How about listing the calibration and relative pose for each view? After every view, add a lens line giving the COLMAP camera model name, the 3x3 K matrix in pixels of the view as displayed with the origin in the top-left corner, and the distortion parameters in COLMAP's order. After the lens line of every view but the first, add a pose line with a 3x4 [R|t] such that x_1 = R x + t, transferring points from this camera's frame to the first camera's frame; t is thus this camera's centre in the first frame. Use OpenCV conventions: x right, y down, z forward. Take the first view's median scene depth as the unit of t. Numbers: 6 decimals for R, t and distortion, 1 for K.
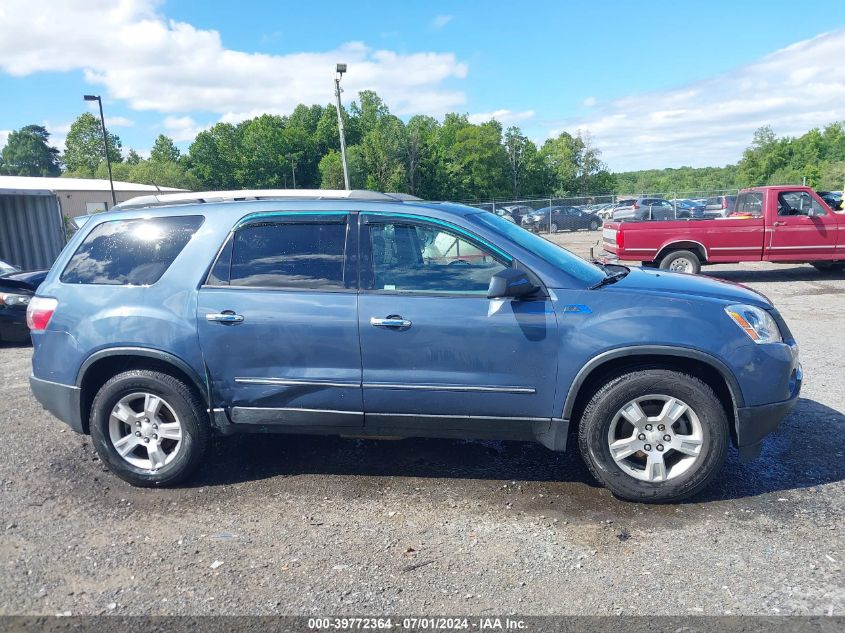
lens RADIAL K [[715.6, 0, 422.5], [0, 715.6, 316.5], [0, 0, 1]] dist [0.008648, -0.014301]
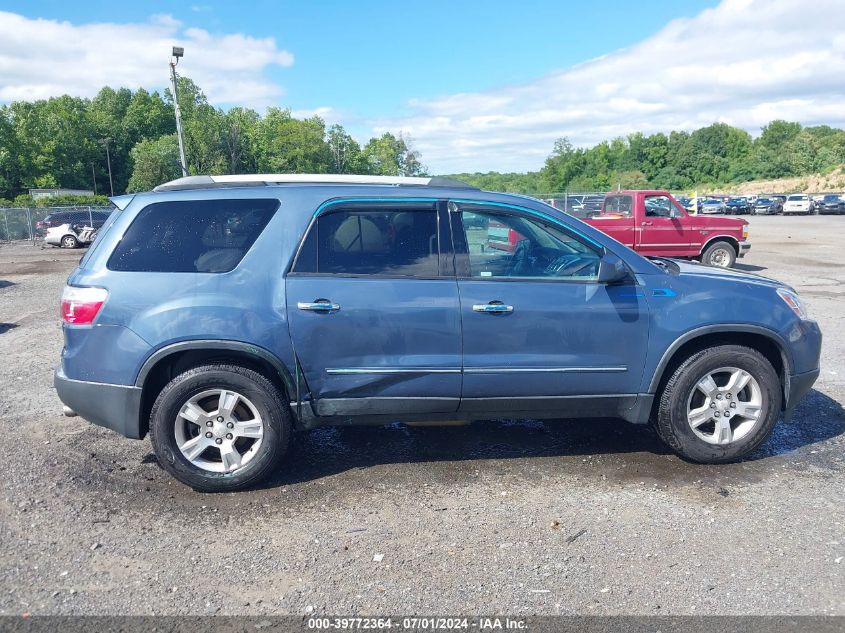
lens RADIAL K [[715.6, 0, 422.5], [0, 715.6, 316.5], [0, 0, 1]] dist [0.008648, -0.014301]
pose [[0.959549, -0.018635, 0.280925, -0.392627], [0.018206, 0.999826, 0.004138, 0.013293], [-0.280954, 0.001143, 0.959721, 0.040427]]
